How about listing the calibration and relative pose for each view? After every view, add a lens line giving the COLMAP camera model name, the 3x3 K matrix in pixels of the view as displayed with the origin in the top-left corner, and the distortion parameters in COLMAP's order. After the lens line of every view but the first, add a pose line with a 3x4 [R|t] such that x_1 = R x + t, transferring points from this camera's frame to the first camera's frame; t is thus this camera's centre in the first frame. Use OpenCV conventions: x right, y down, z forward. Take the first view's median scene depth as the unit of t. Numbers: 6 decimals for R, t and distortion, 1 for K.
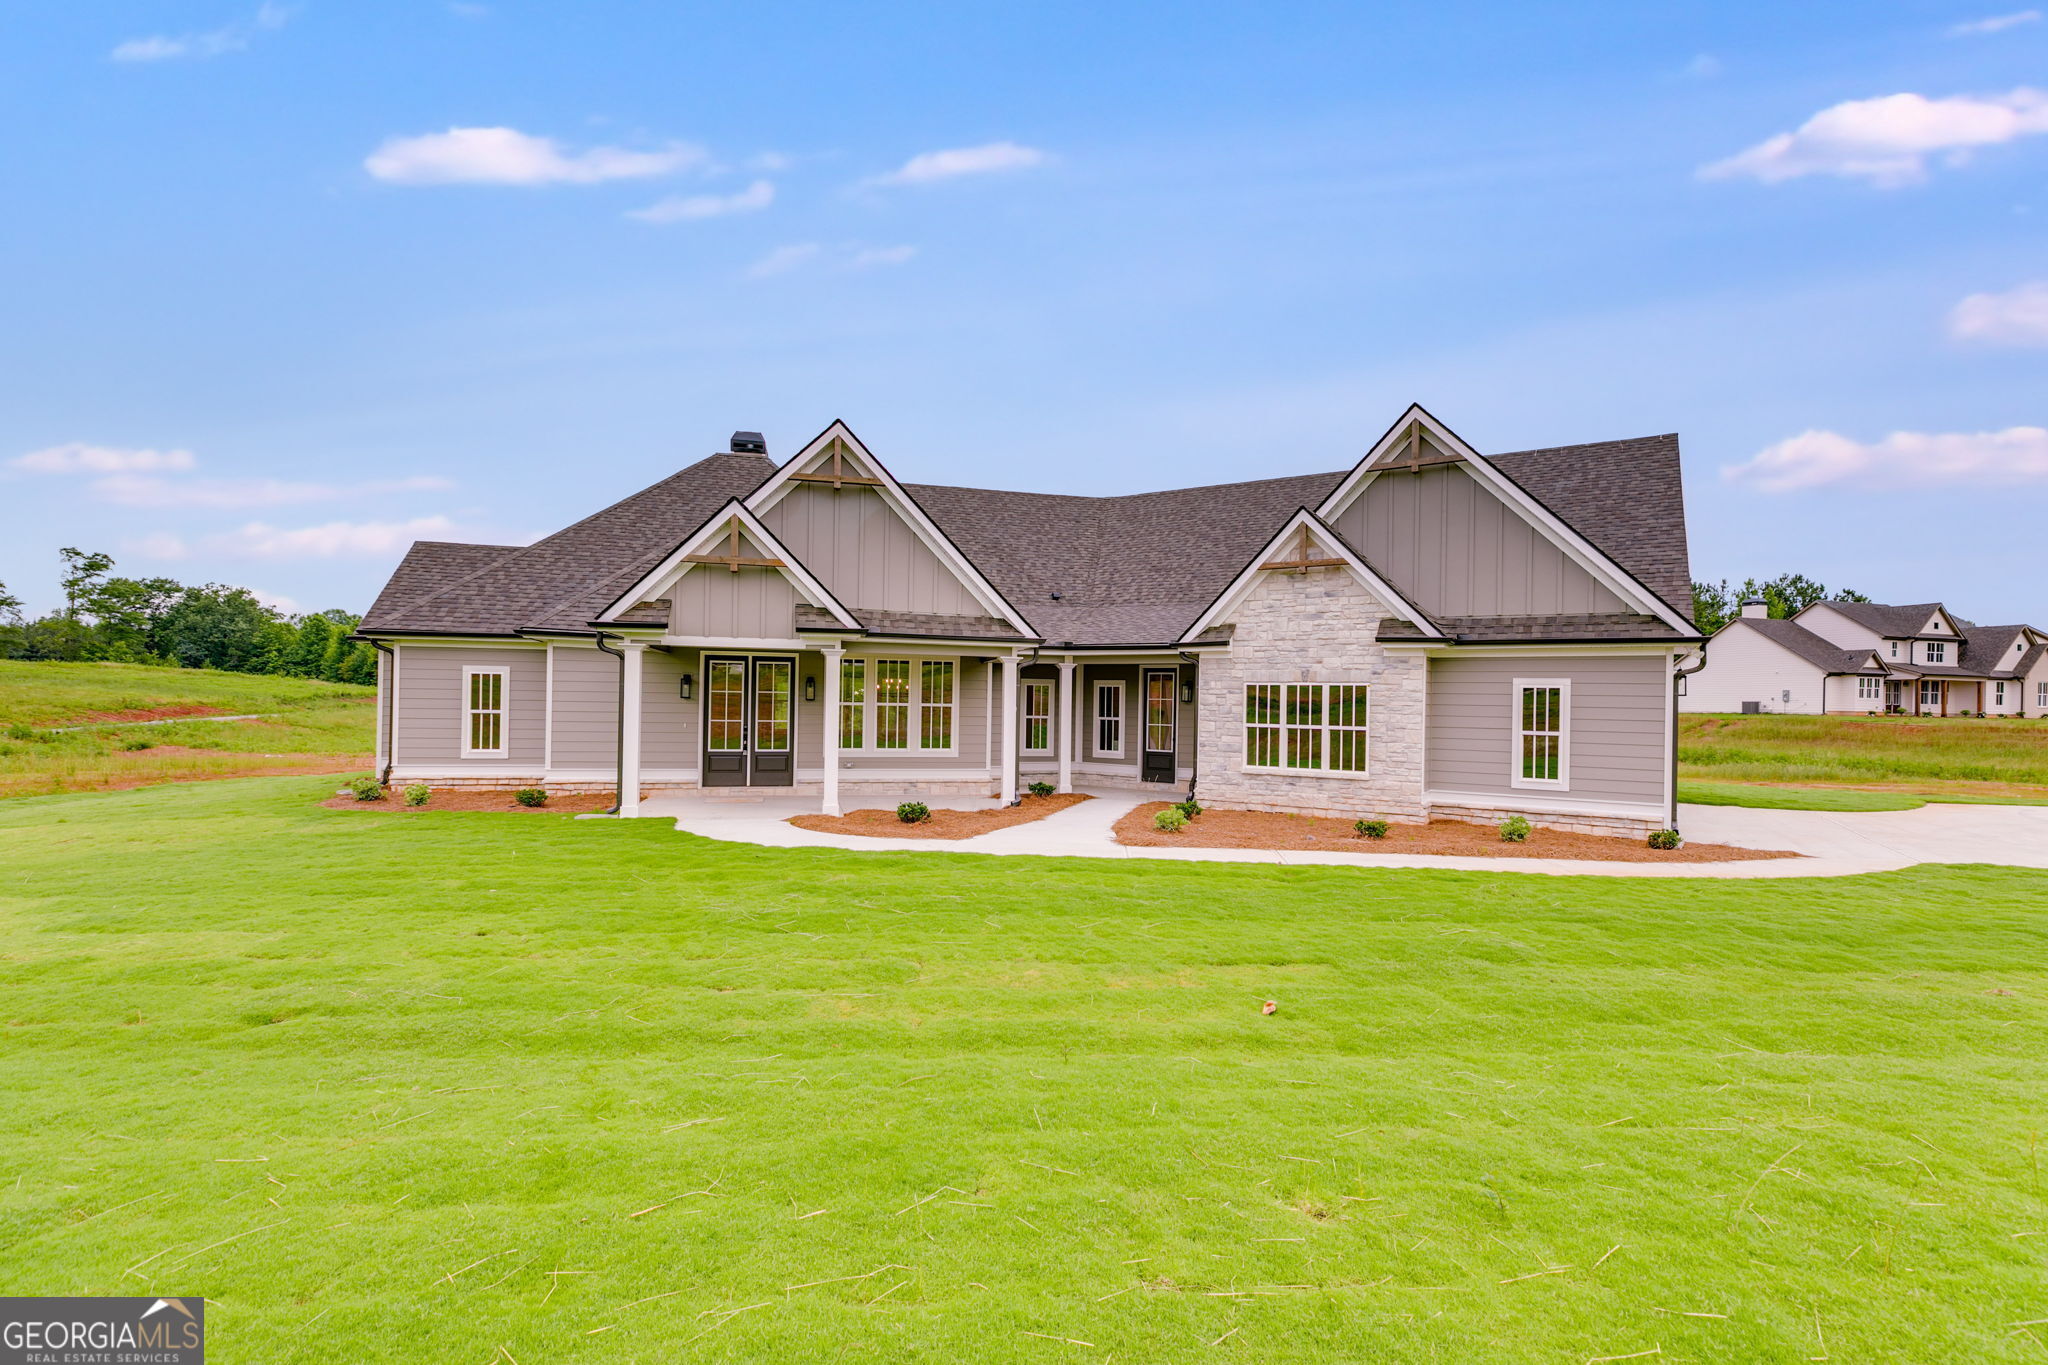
lens RADIAL K [[937.9, 0, 1061.2], [0, 937.9, 716.5], [0, 0, 1]] dist [0.002807, 0.000106]
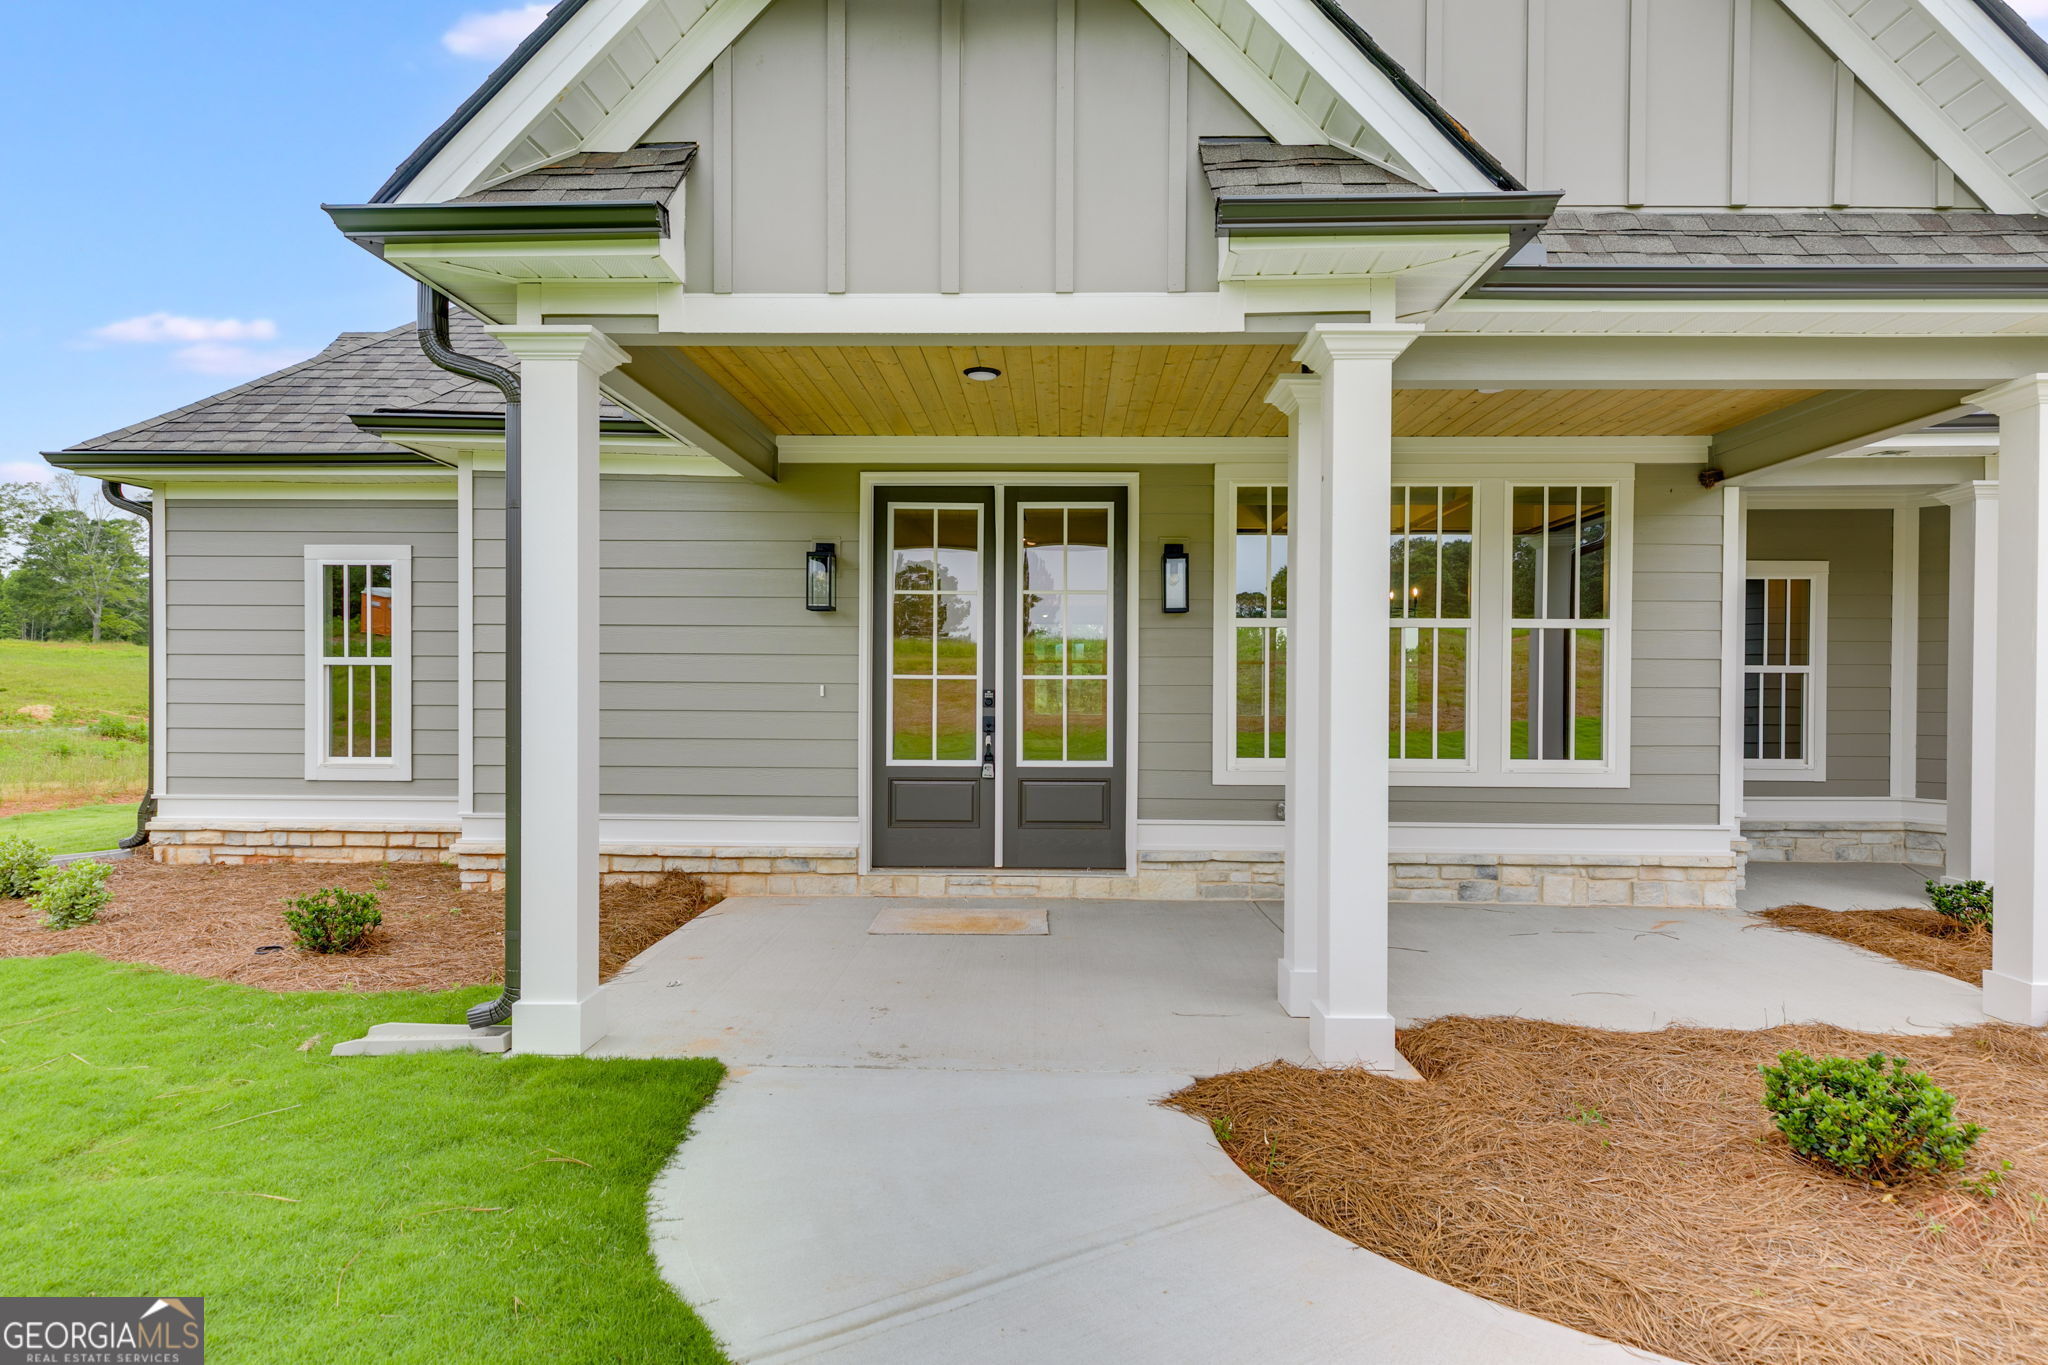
lens RADIAL K [[937.9, 0, 1061.2], [0, 937.9, 716.5], [0, 0, 1]] dist [0.002807, 0.000106]
pose [[0.972235, -0.005122, -0.233949, -0.234439], [0.006155, 0.999974, 0.003685, 0.018168], [0.233924, -0.005023, 0.972242, 0.684497]]
